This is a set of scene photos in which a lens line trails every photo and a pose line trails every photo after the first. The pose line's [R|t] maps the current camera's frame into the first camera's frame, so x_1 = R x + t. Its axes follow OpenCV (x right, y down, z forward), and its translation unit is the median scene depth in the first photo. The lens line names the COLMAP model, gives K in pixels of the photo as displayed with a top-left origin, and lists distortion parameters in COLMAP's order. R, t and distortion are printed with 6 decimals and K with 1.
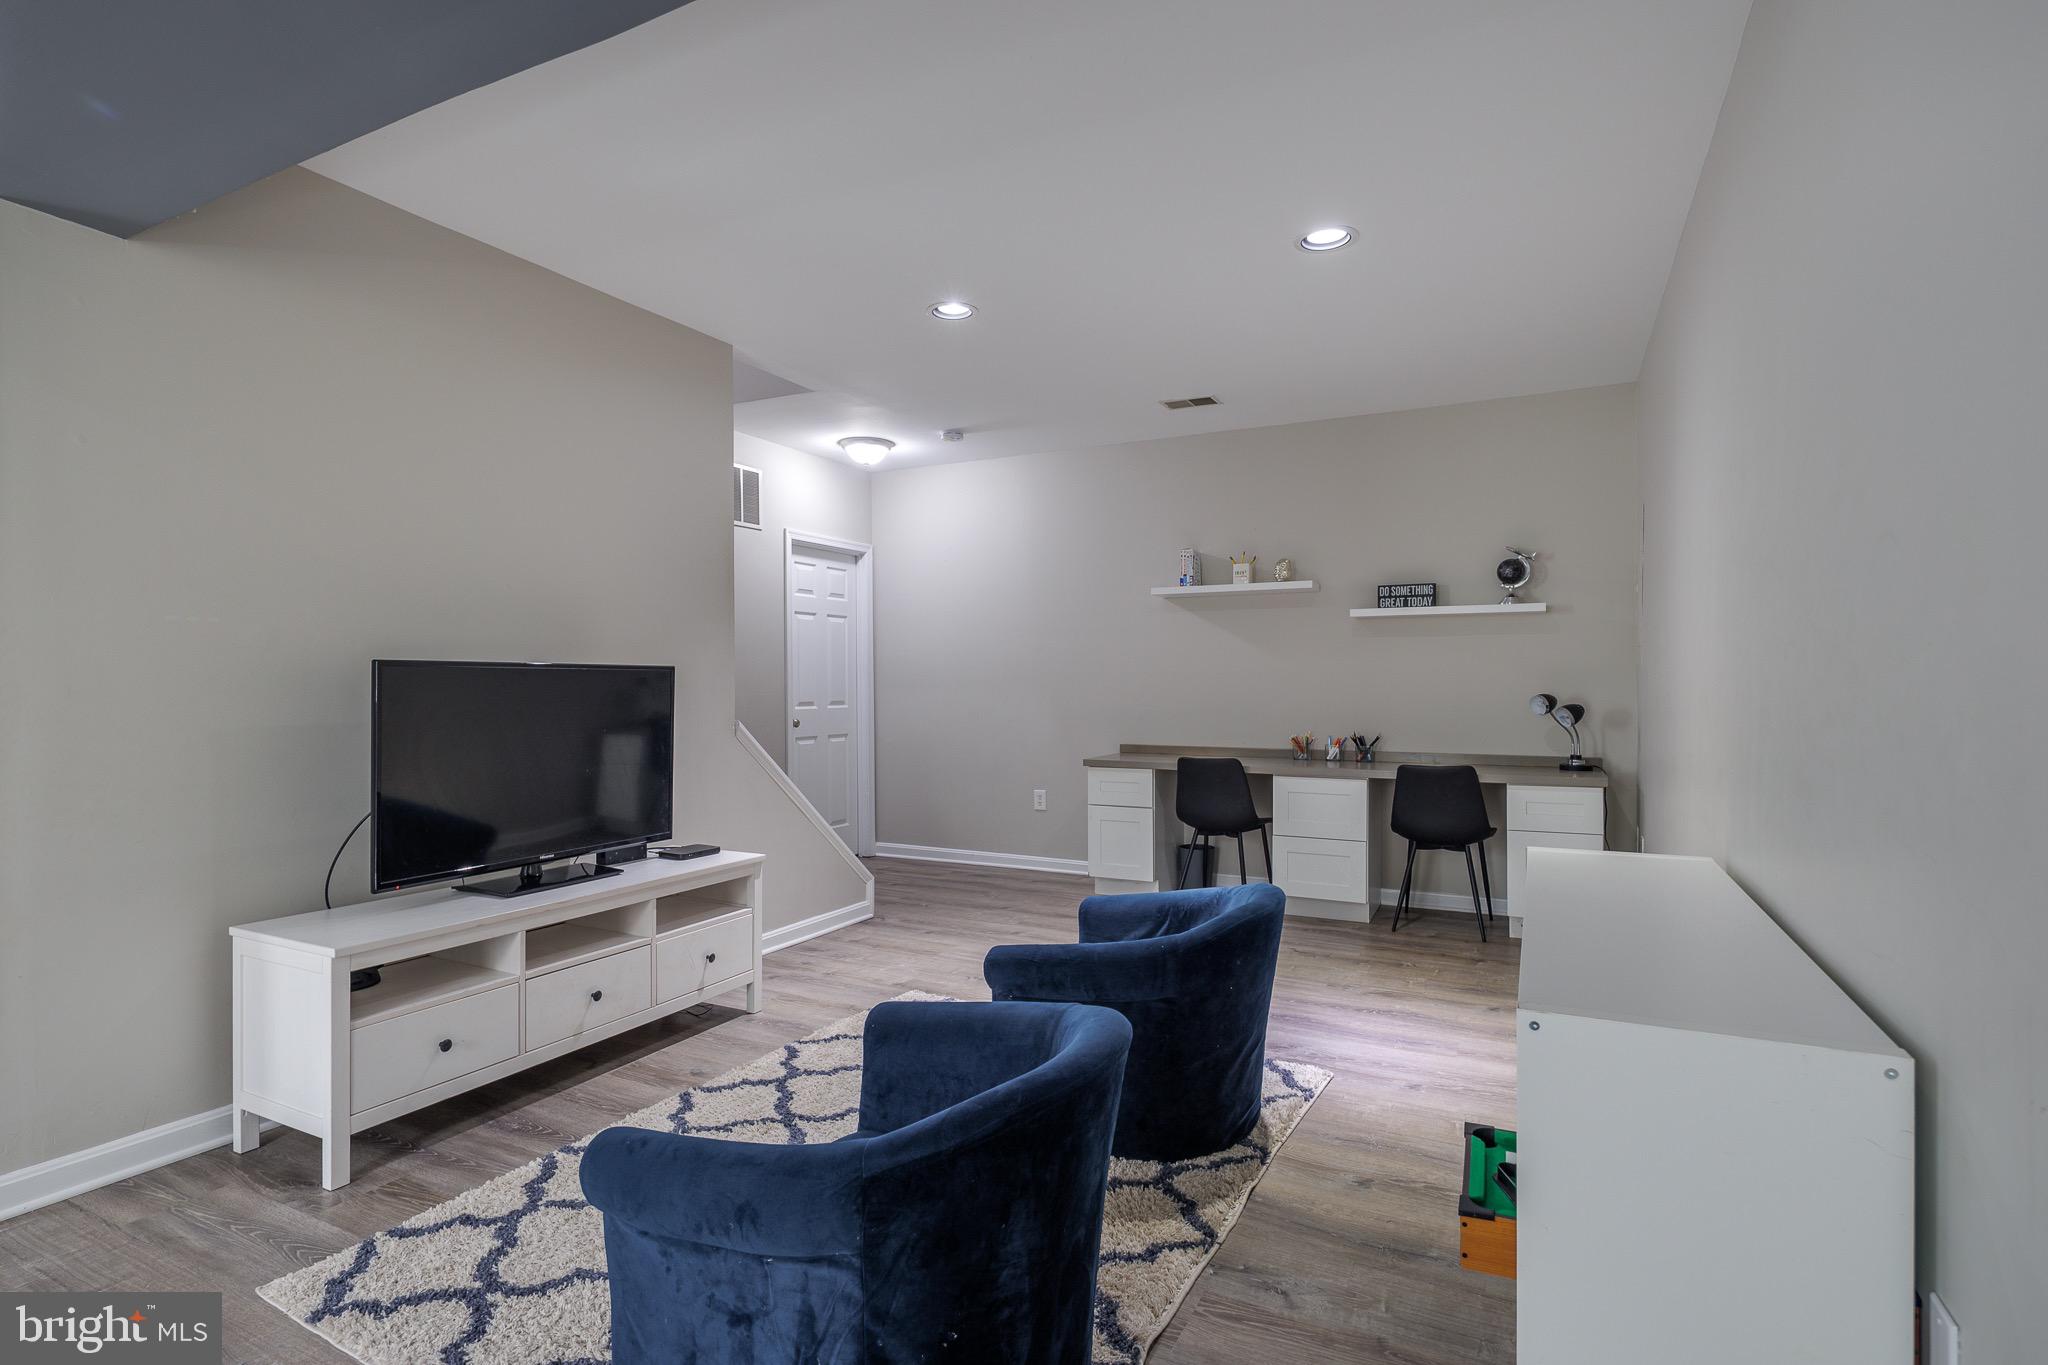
lens RADIAL K [[1006.2, 0, 1027.5], [0, 1006.2, 687.9], [0, 0, 1]] dist [0.005704, -0.003595]
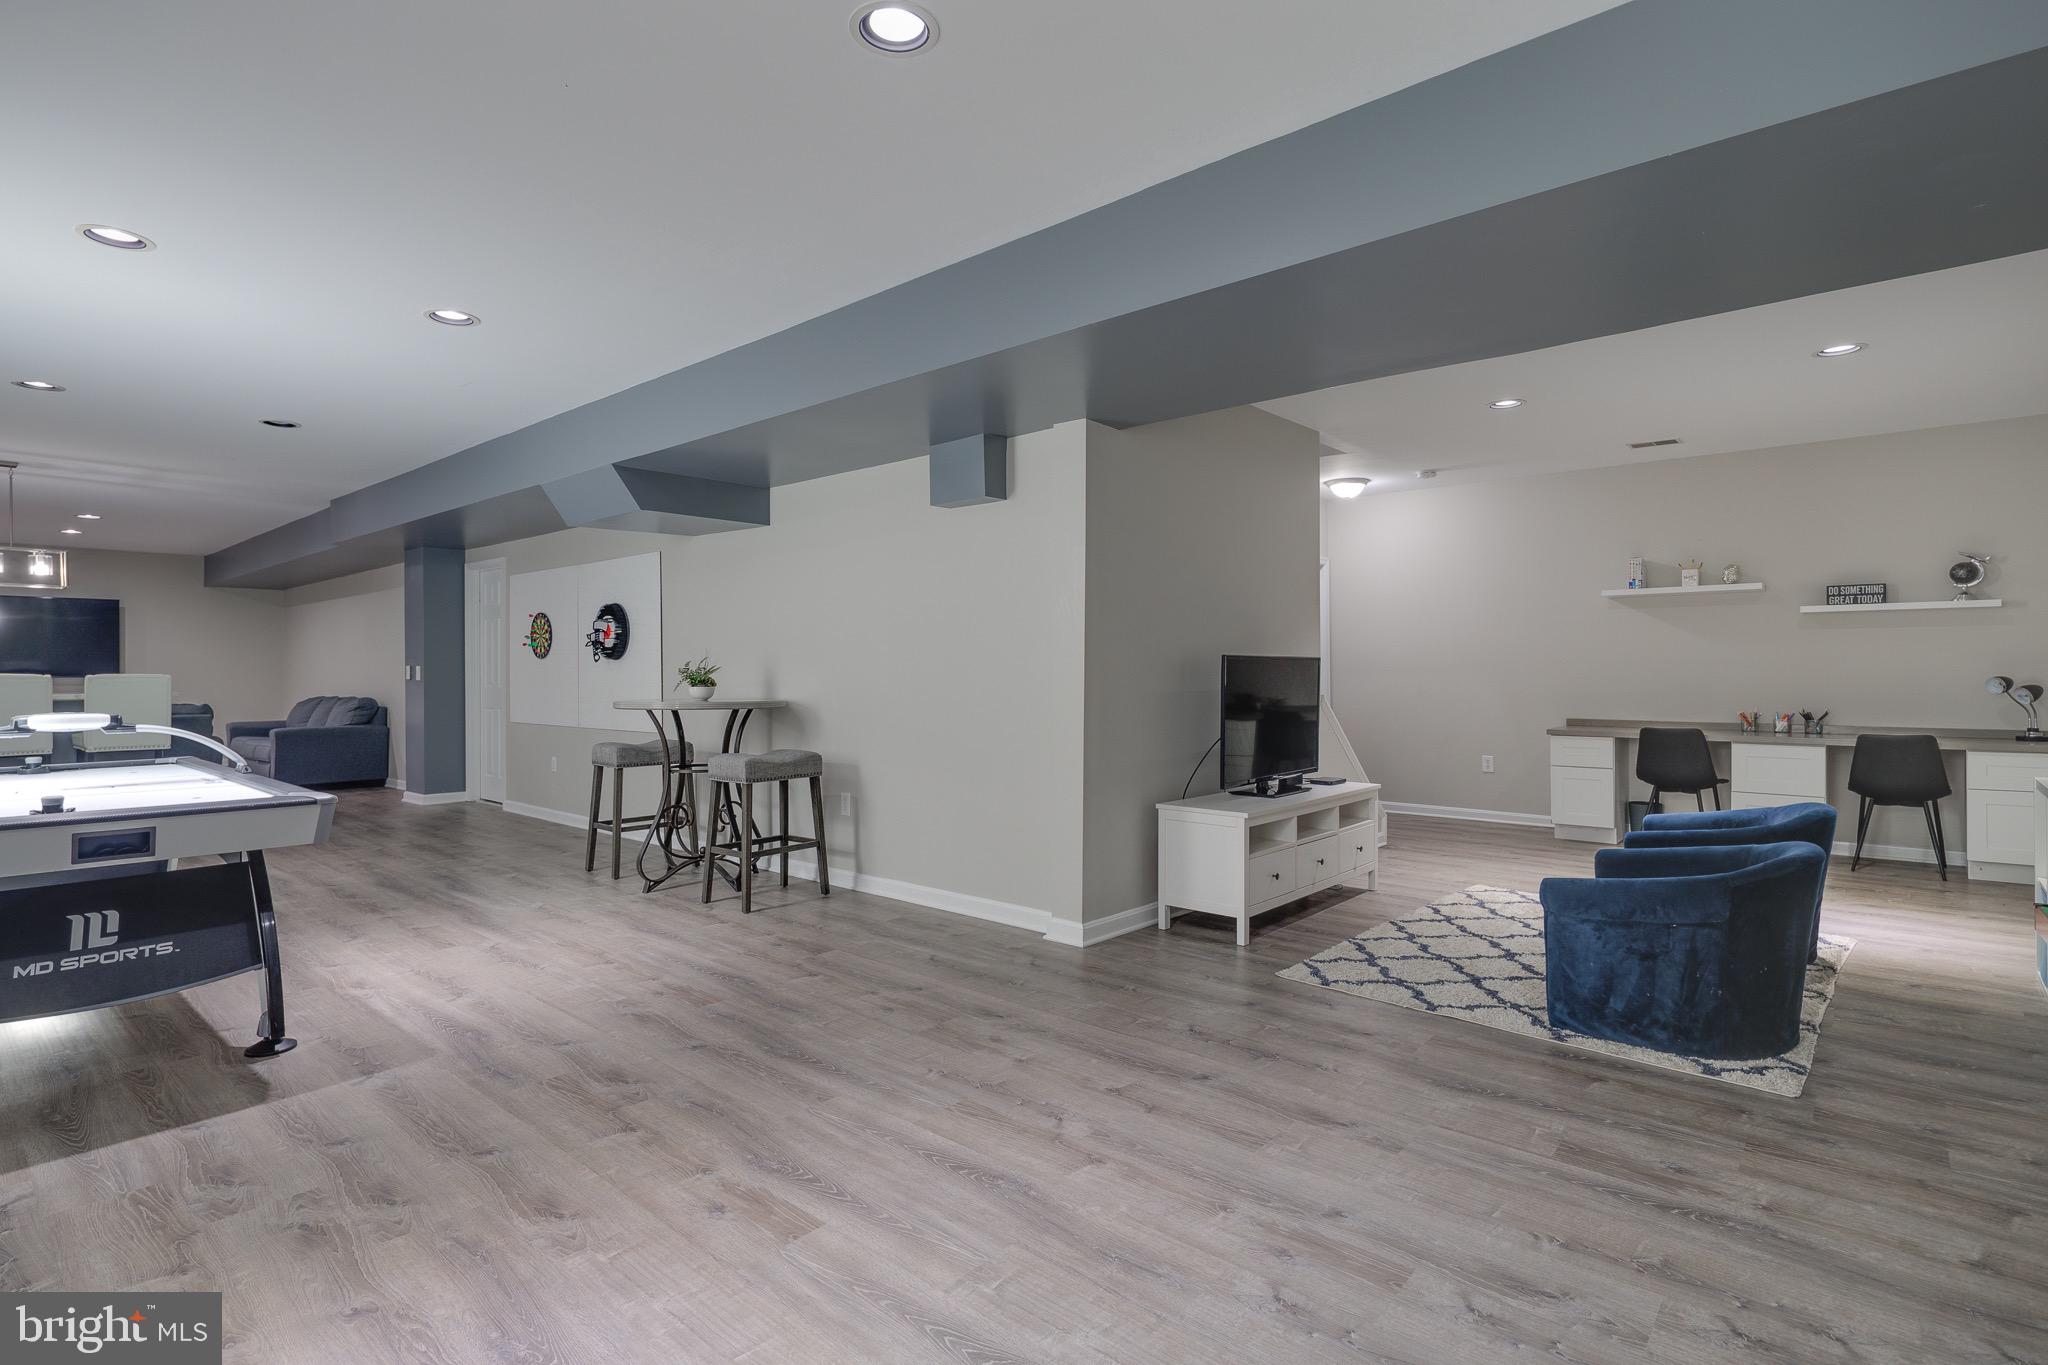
lens RADIAL K [[1006.2, 0, 1017.4], [0, 1006.2, 671.9], [0, 0, 1]] dist [0.005704, -0.003595]
pose [[0.969505, -0.001484, -0.245066, -0.314989], [0.000907, 0.999997, -0.002467, 0.002532], [0.245069, 0.002169, 0.969503, -0.429428]]
